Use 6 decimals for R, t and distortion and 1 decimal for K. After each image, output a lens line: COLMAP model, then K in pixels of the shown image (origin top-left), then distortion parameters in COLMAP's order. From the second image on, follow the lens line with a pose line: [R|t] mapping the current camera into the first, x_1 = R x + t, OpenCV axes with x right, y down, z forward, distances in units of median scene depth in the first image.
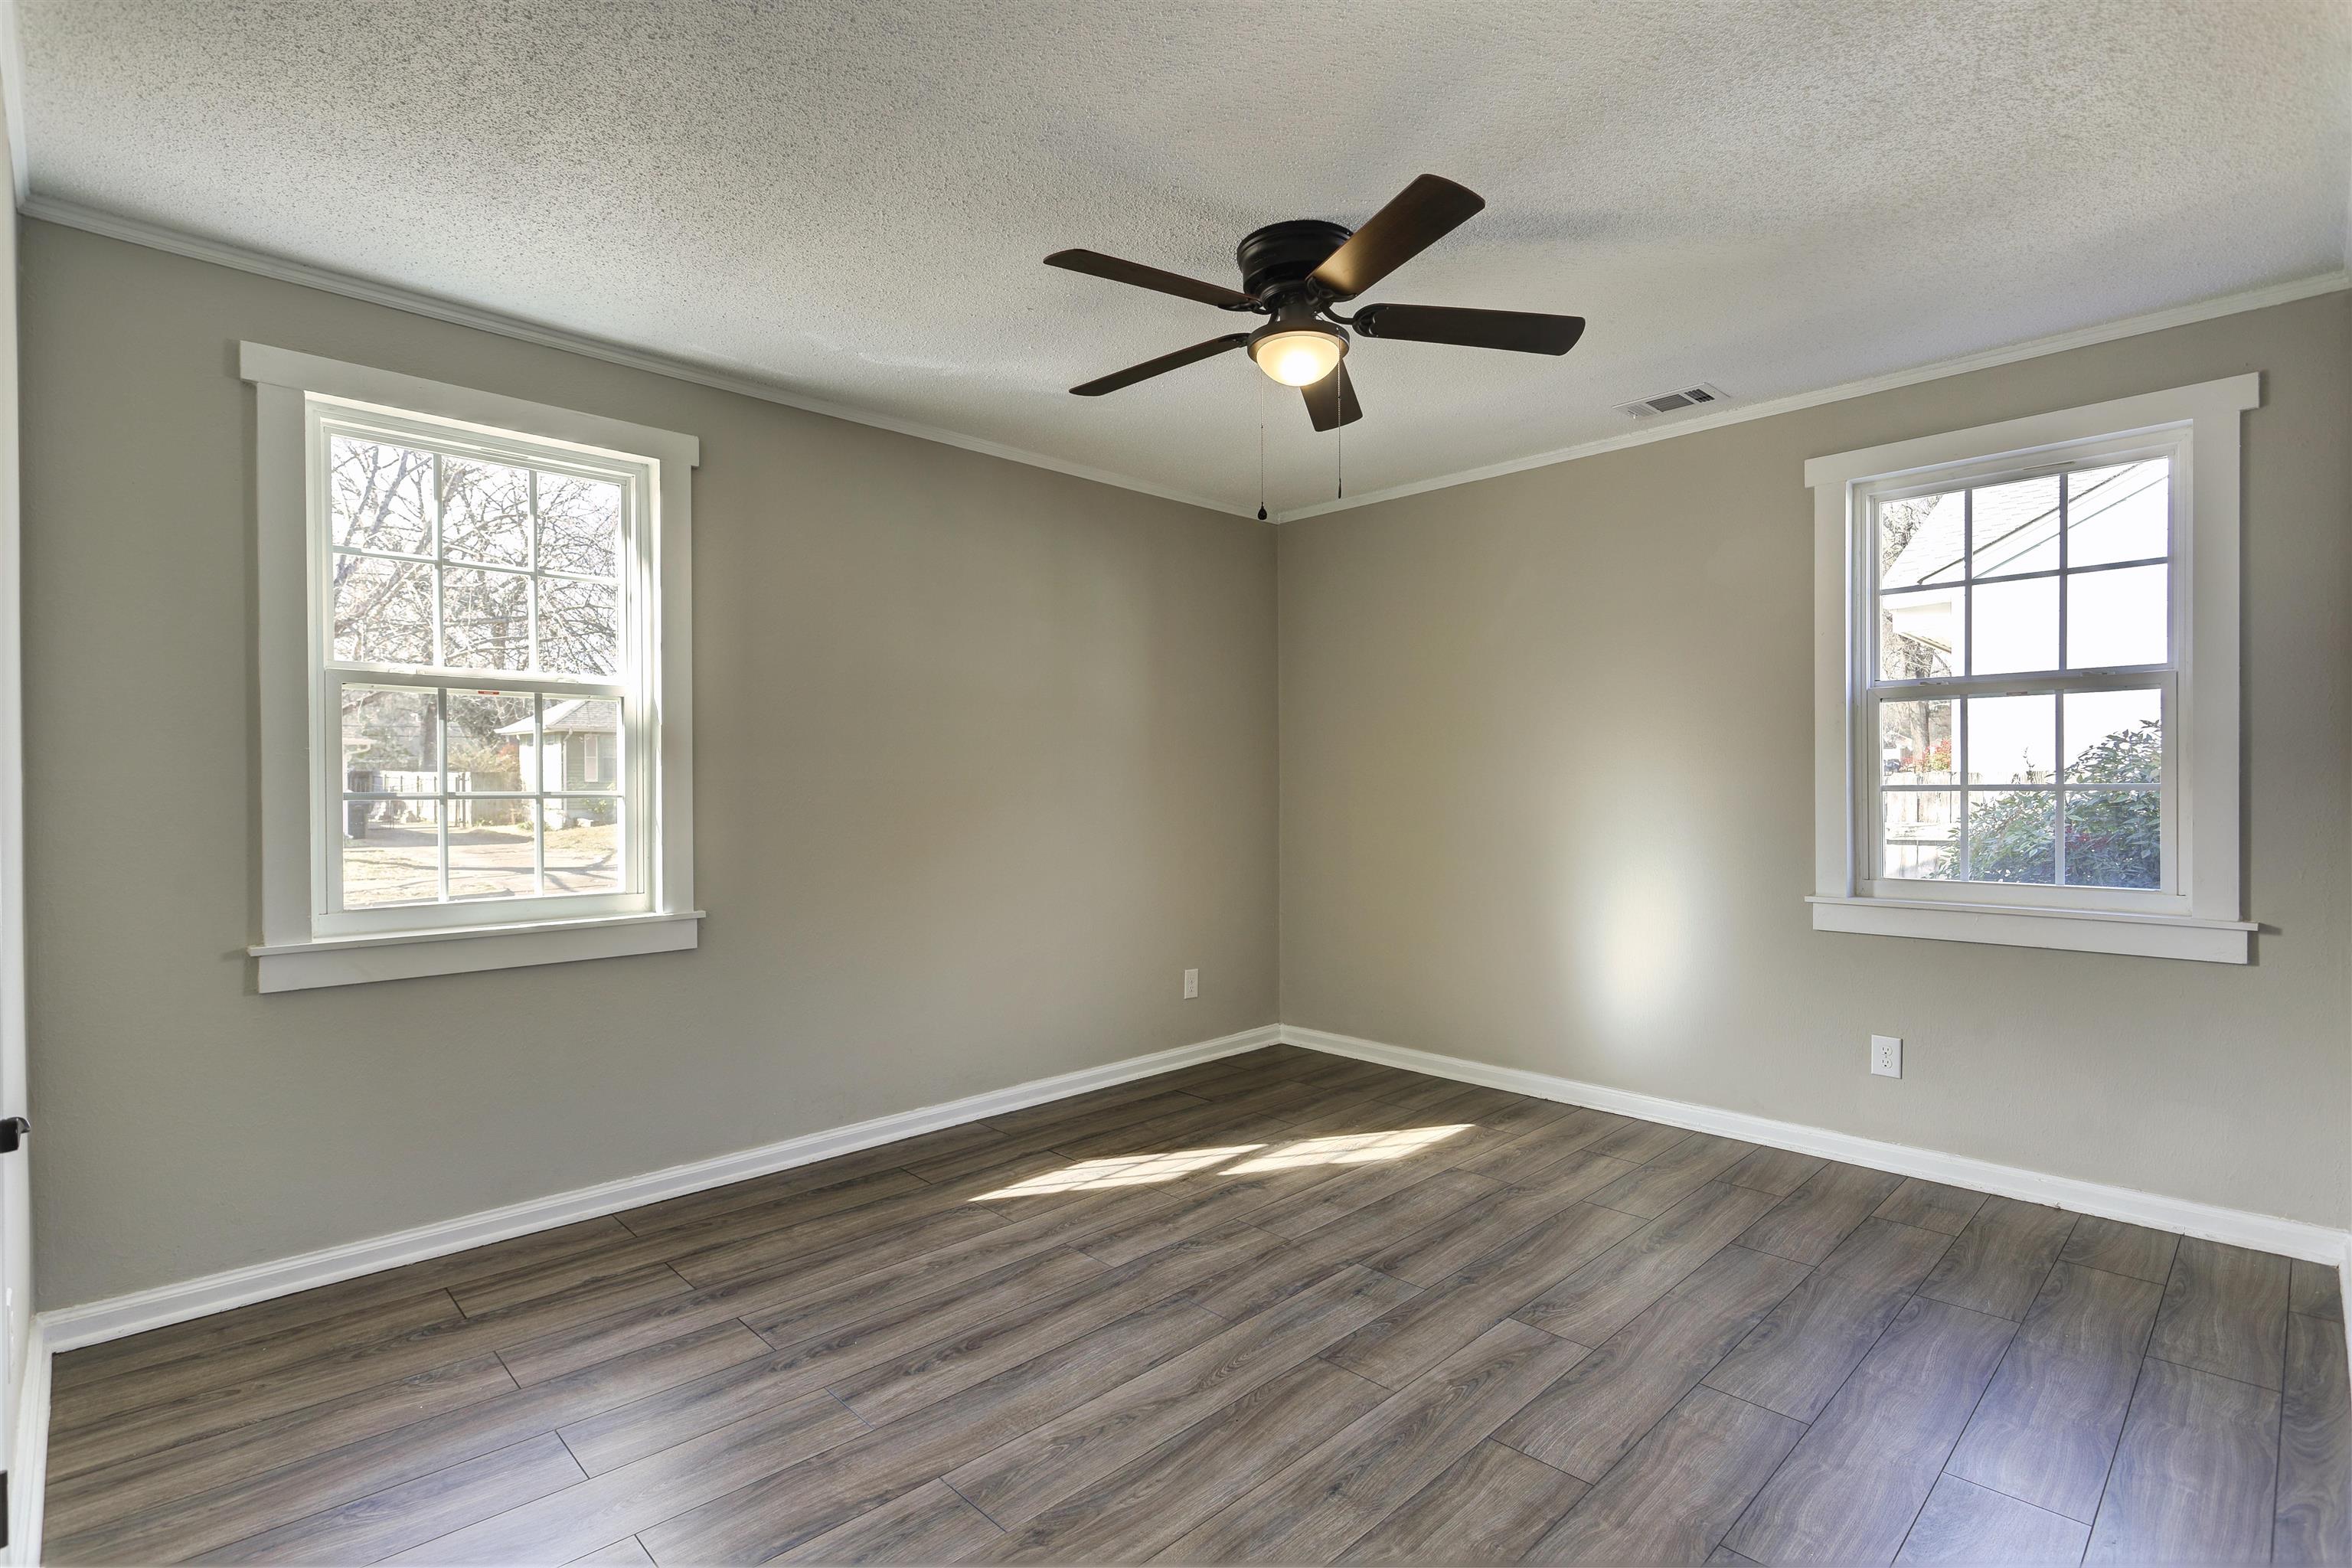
lens RADIAL K [[1091.5, 0, 1176.0], [0, 1091.5, 784.0], [0, 0, 1]] dist [-0.025684, 0.000238]
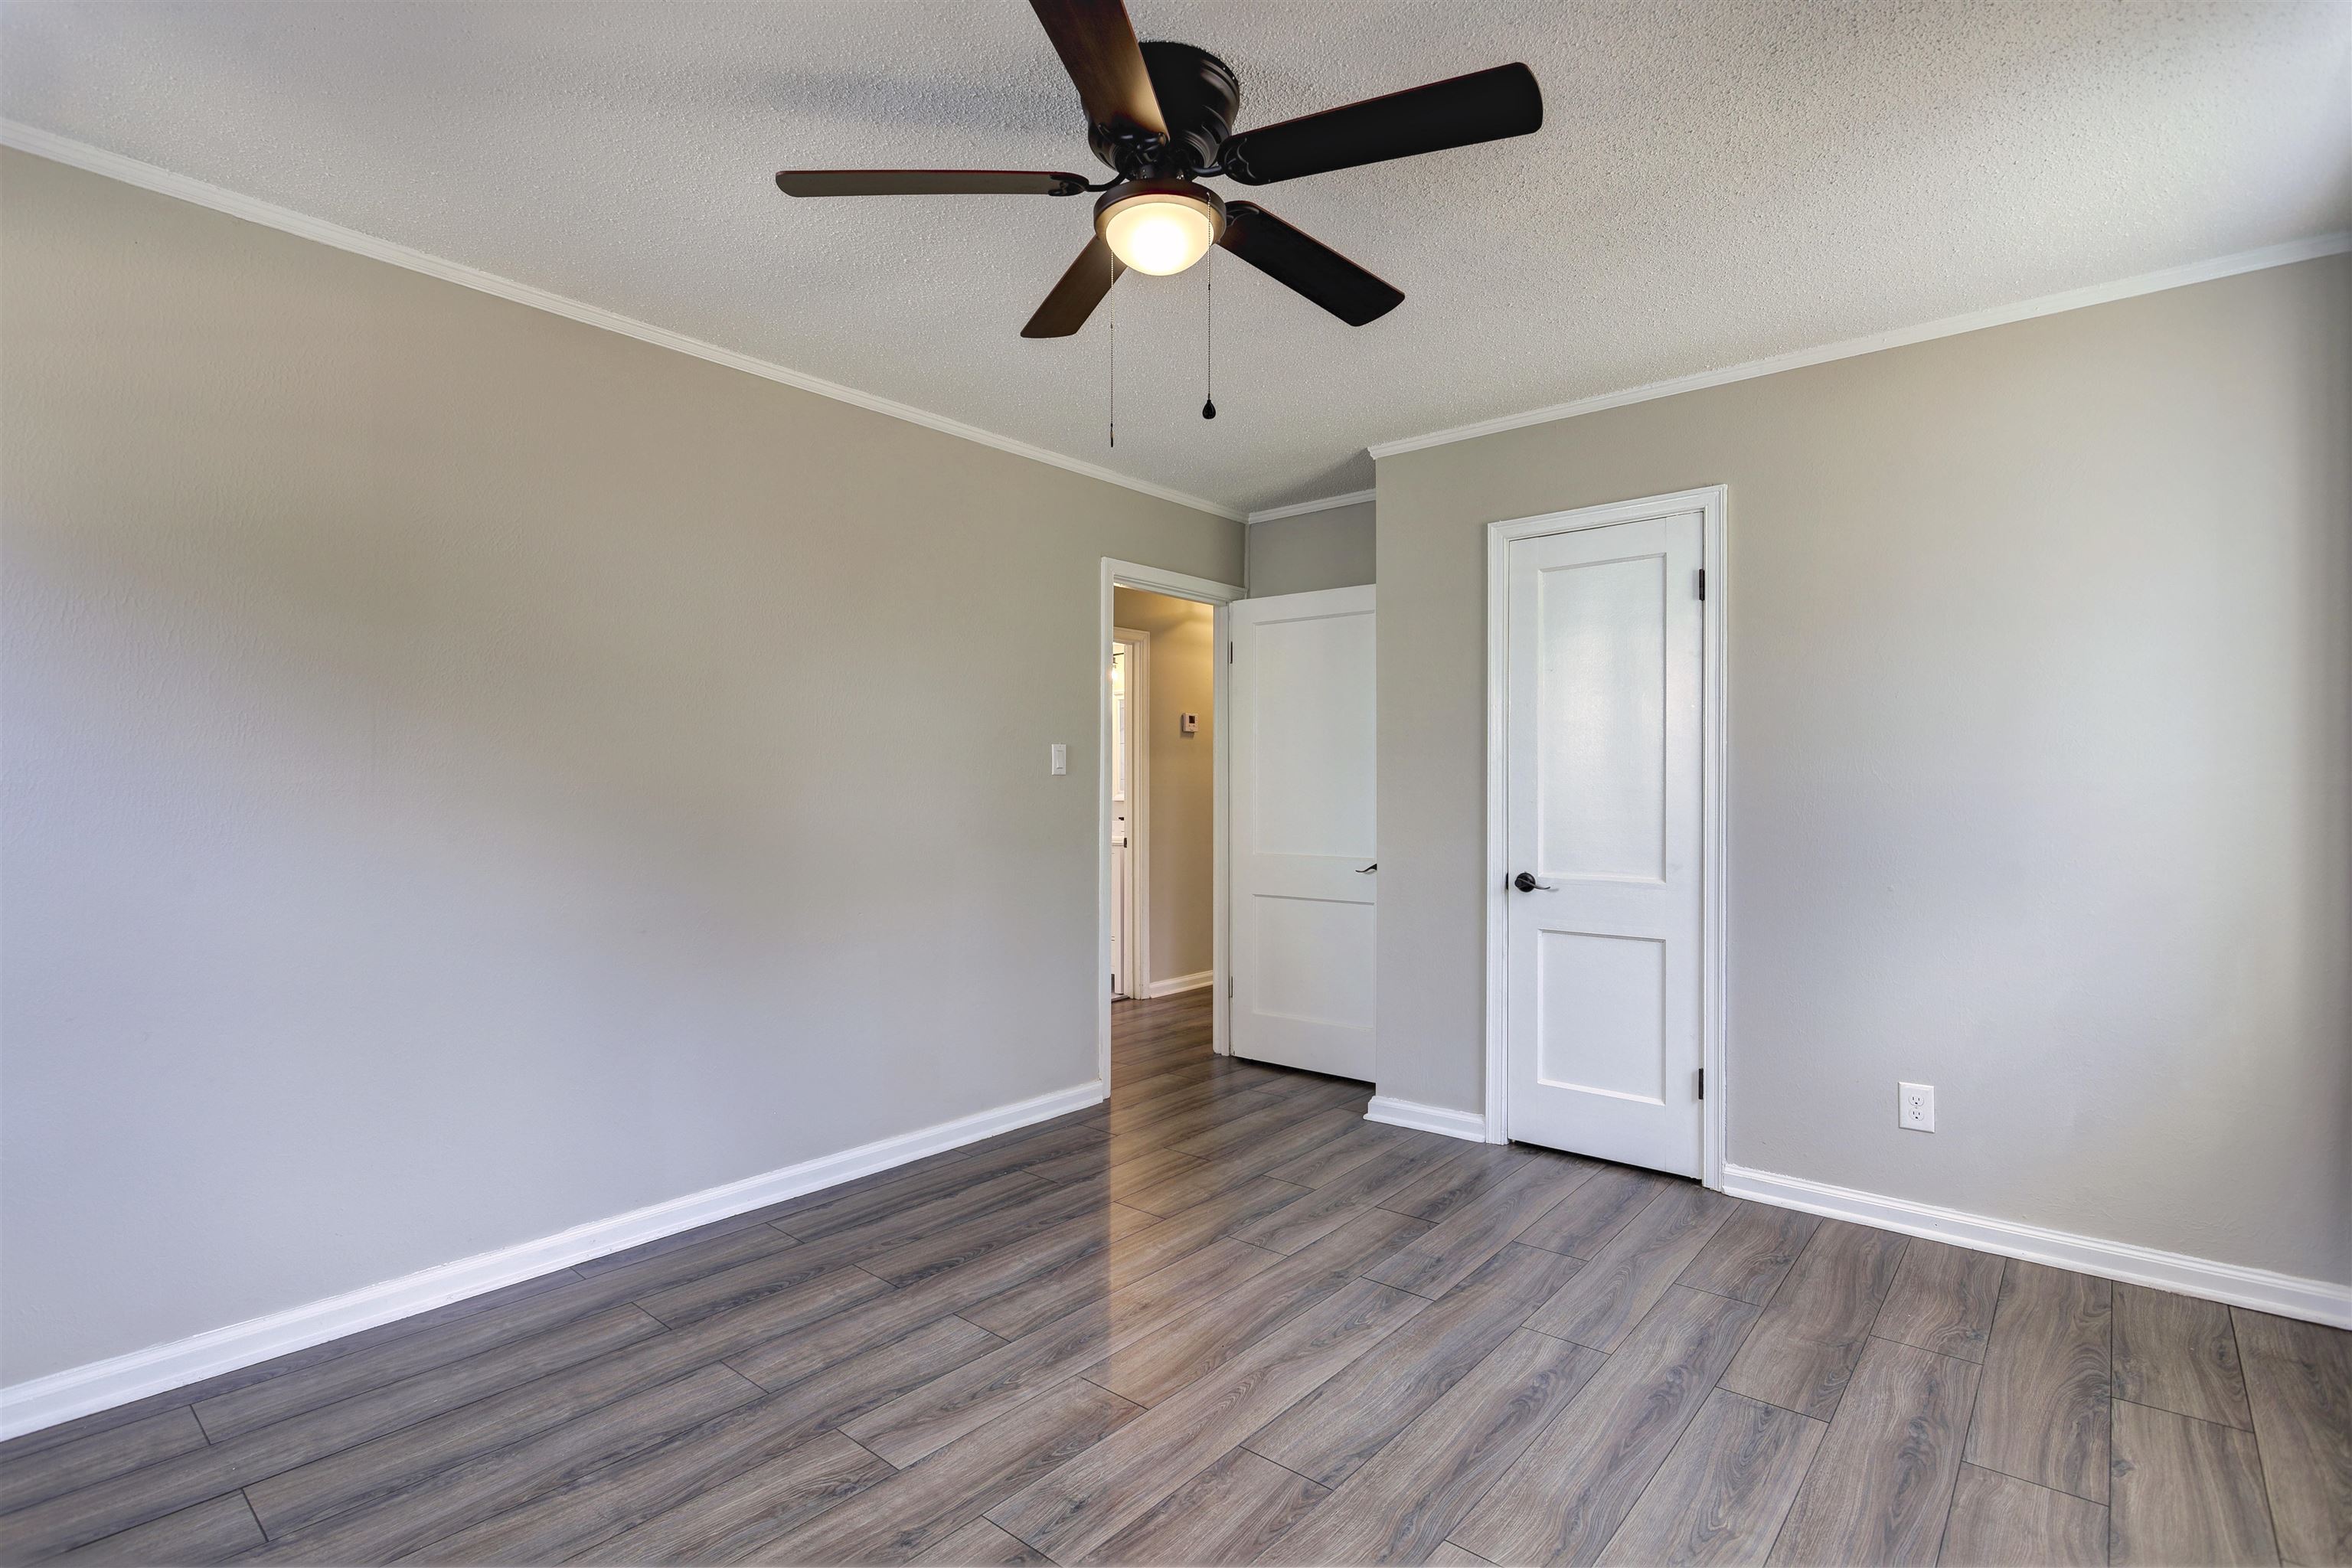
lens RADIAL K [[1106.4, 0, 1173.3], [0, 1106.4, 788.4], [0, 0, 1]] dist [-0.001925, 0.000161]
pose [[-0.995719, 0.005339, -0.092276, 0.200511], [0.005748, 0.999975, -0.004160, 0.001186], [0.092252, -0.004672, -0.995725, 2.030259]]
